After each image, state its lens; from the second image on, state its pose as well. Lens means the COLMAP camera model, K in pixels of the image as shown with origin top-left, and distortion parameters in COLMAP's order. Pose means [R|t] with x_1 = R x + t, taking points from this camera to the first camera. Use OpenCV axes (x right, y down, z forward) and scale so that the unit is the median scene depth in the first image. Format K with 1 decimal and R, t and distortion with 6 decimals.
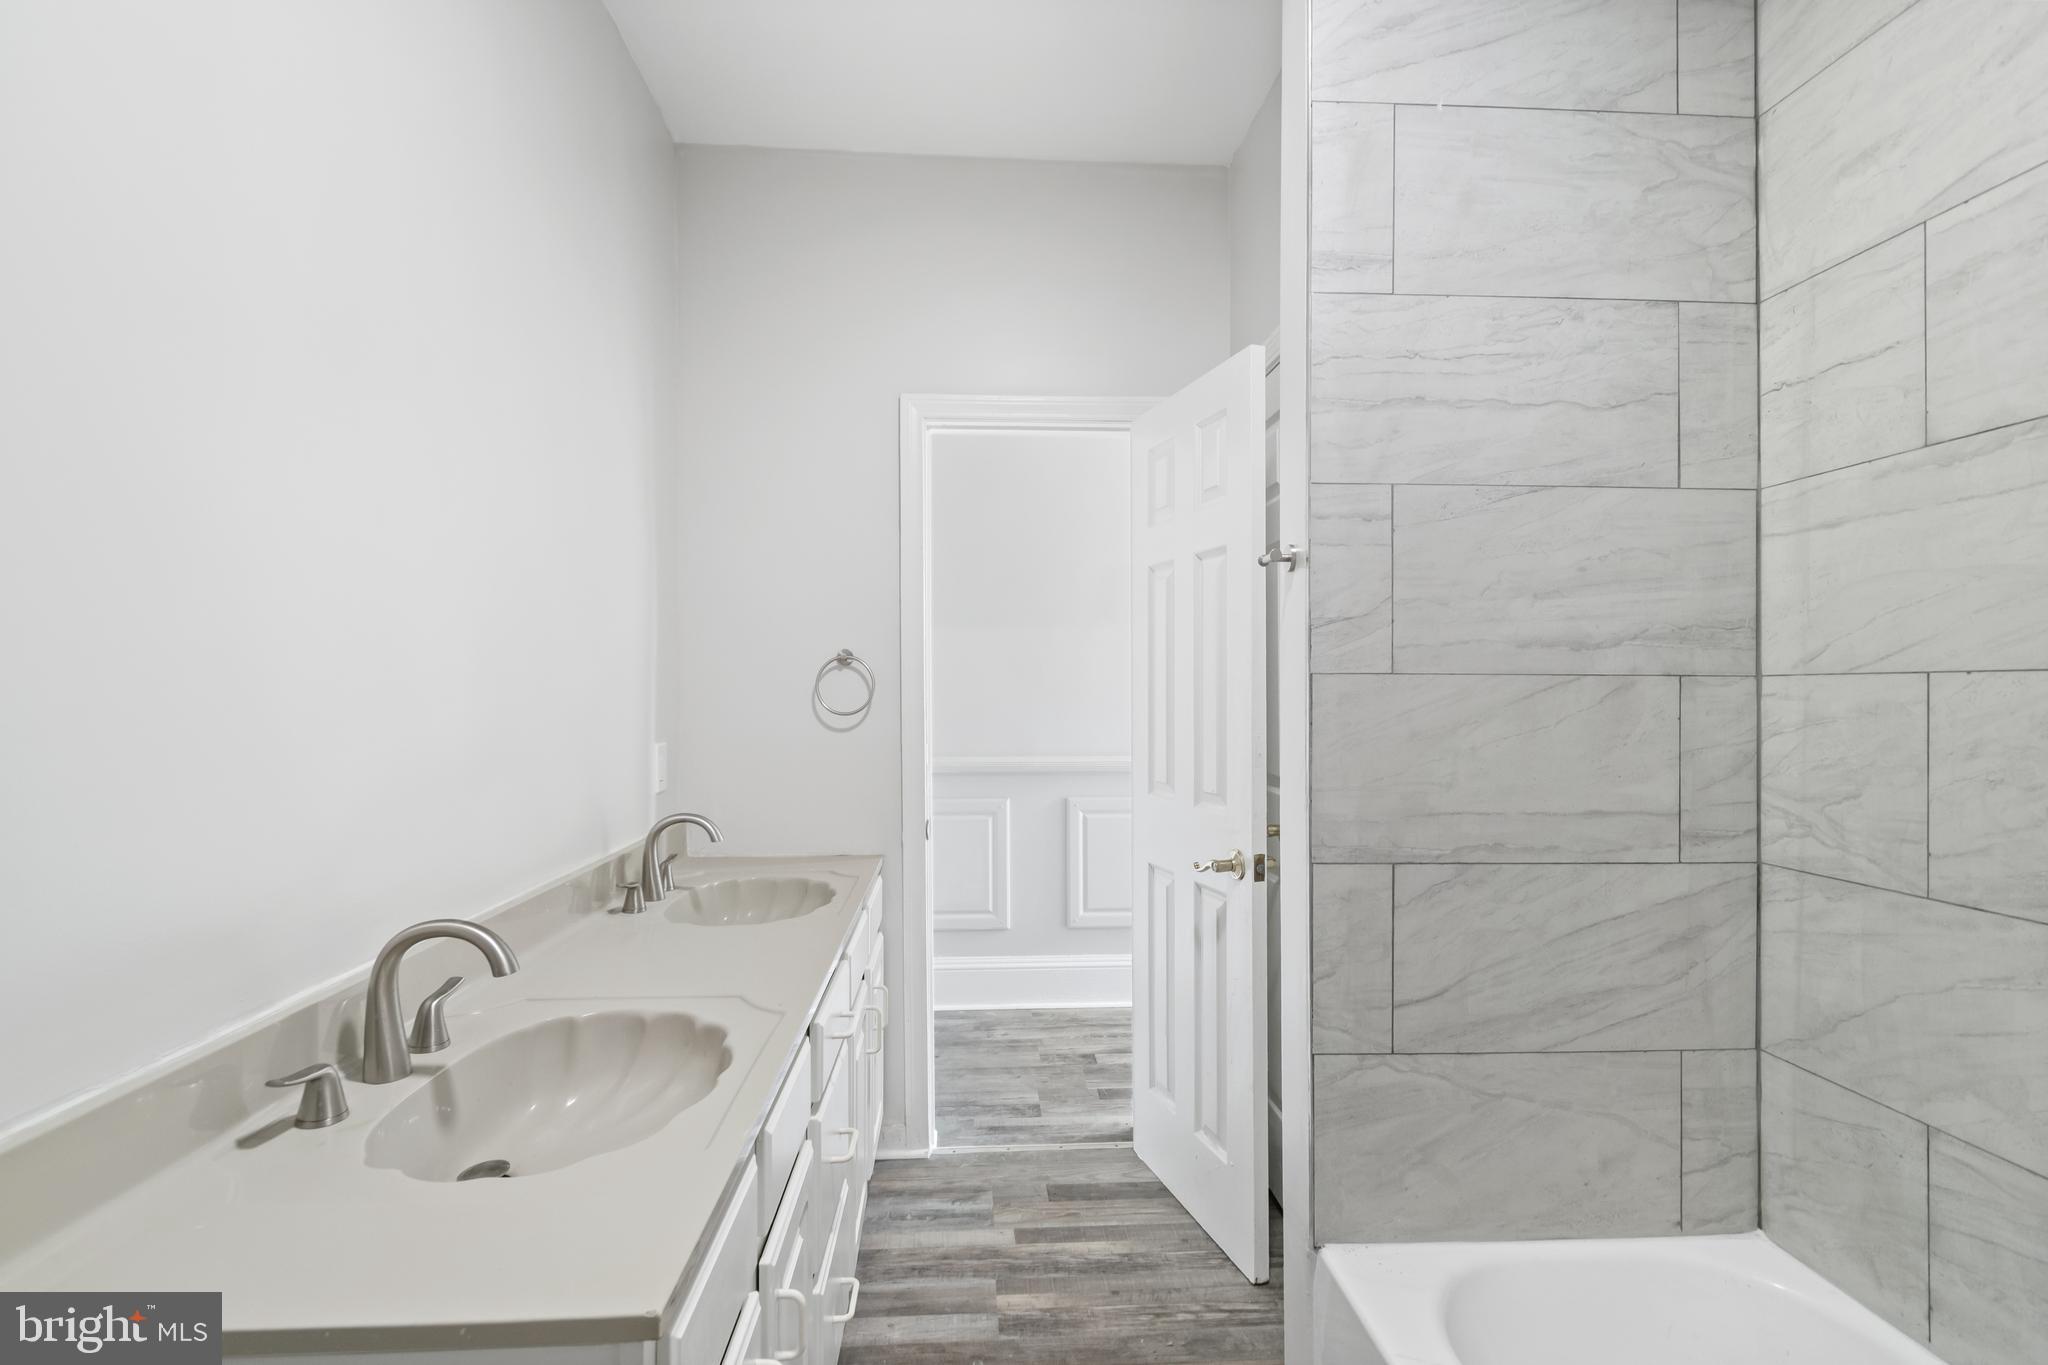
lens RADIAL K [[932.1, 0, 1005.0], [0, 932.1, 697.6], [0, 0, 1]] dist [0.011435, -0.007966]
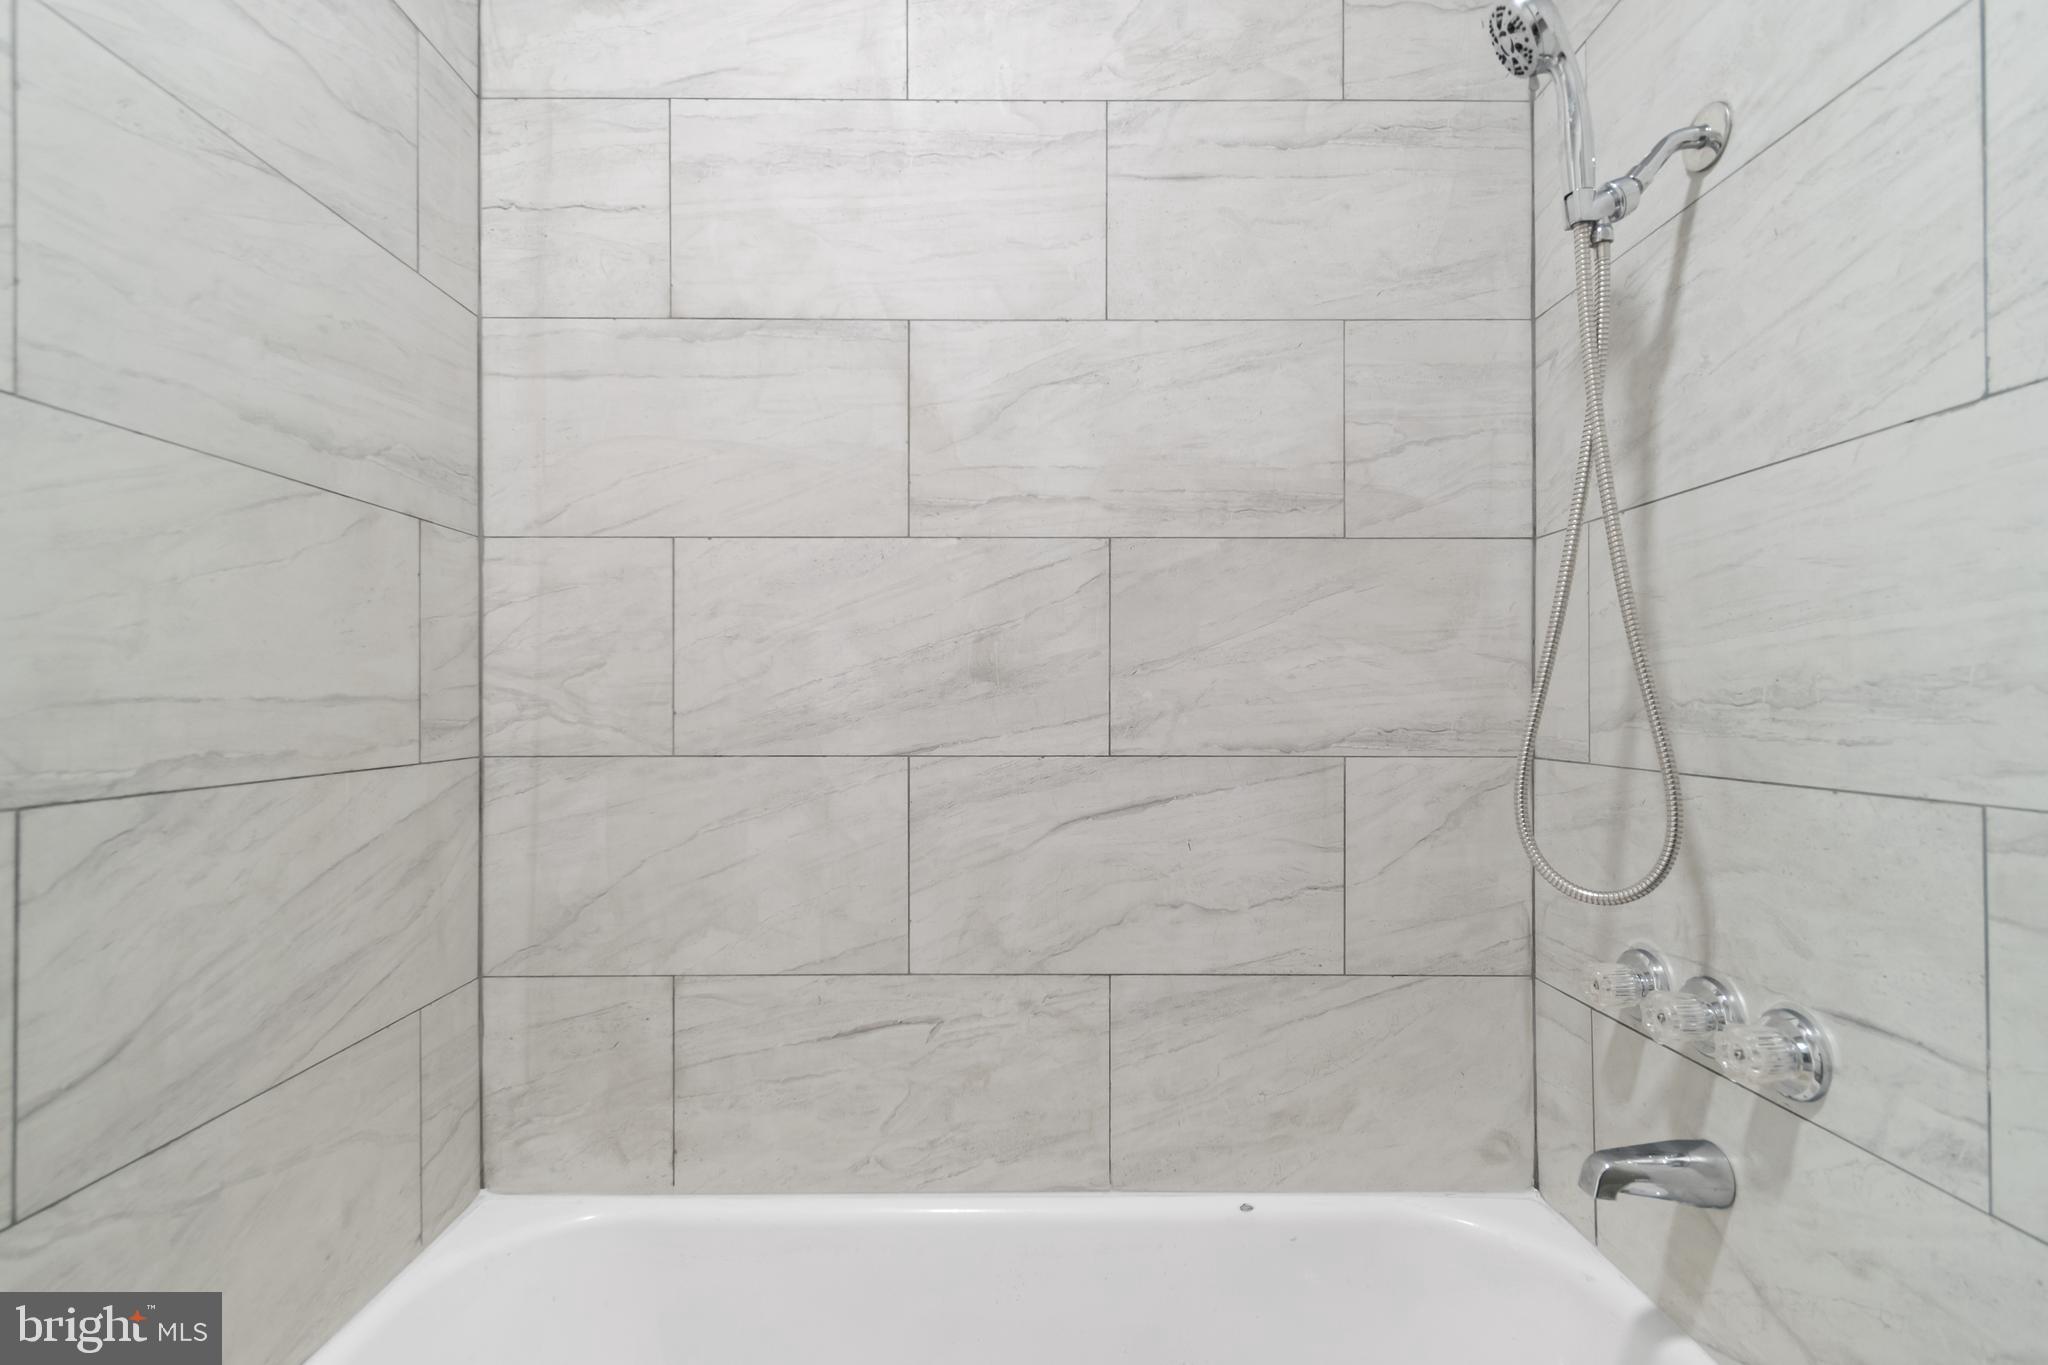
lens RADIAL K [[932.1, 0, 1005.0], [0, 932.1, 697.6], [0, 0, 1]] dist [0.011435, -0.007966]
pose [[0.028647, 0.000790, 0.999589, -0.030623], [0.011736, 0.999930, -0.001126, 0.129554], [-0.999521, 0.011764, 0.028636, 0.500595]]
